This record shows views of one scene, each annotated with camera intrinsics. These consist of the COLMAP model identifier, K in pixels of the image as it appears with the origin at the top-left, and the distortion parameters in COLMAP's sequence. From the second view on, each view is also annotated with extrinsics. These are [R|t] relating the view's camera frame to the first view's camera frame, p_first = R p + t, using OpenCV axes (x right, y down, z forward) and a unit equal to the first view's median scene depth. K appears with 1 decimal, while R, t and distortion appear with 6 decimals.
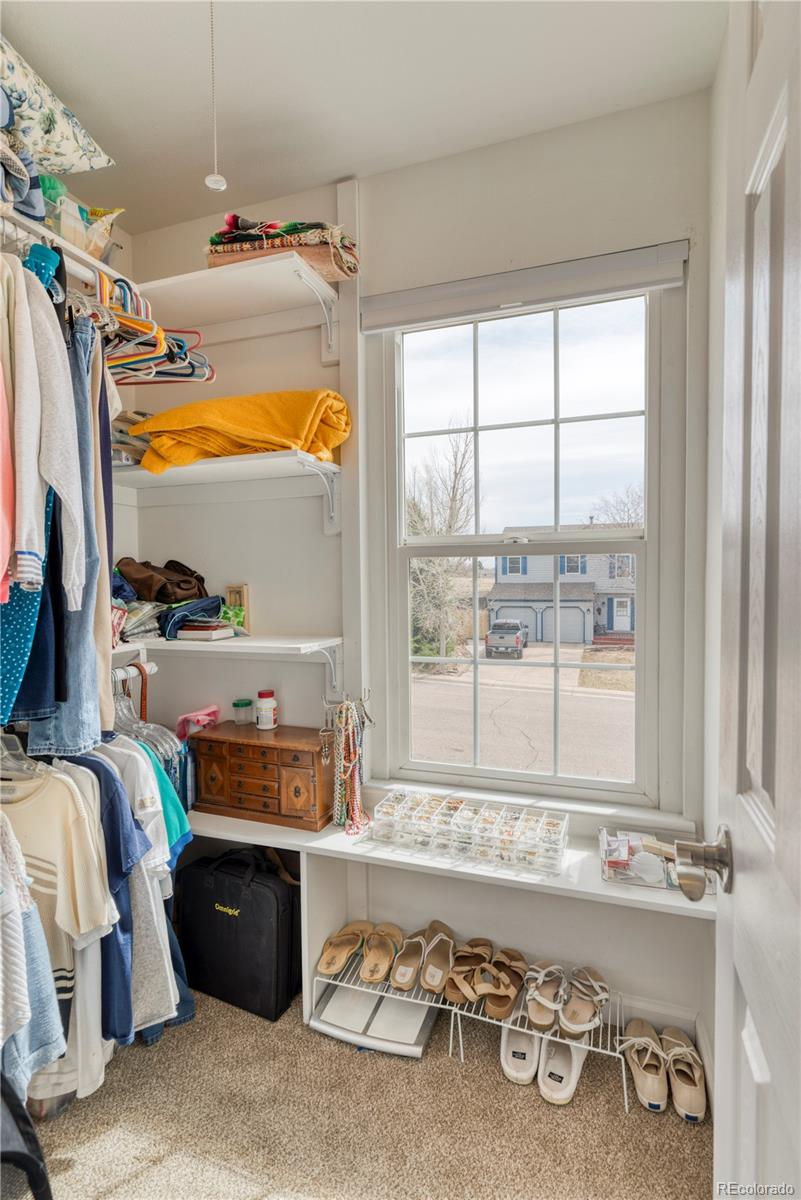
lens RADIAL K [[580.3, 0, 392.0], [0, 580.3, 601.8], [0, 0, 1]] dist [-0.000231, 0.001163]
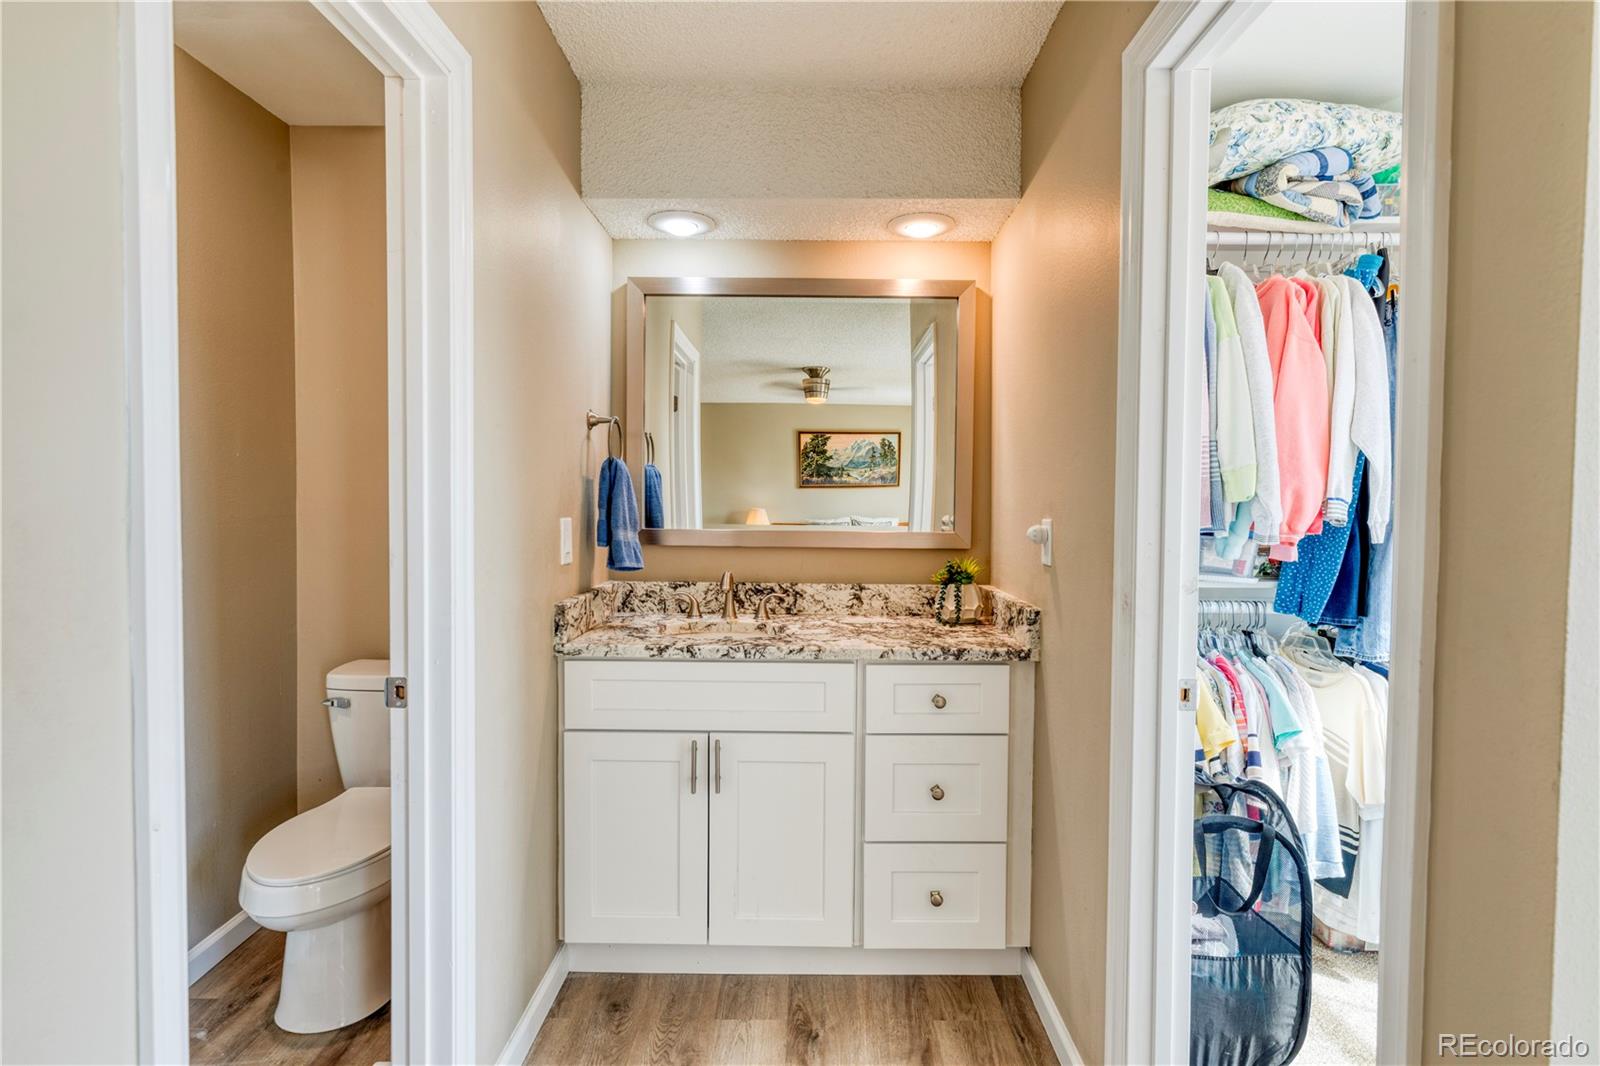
lens RADIAL K [[773.7, 0, 792.7], [0, 773.7, 528.3], [0, 0, 1]] dist [-0.000231, 0.001163]
pose [[0.315378, 0.039389, -0.948148, 0.615660], [-0.044345, 0.998658, 0.026737, -0.005704], [0.947929, 0.033613, 0.316702, -0.694688]]
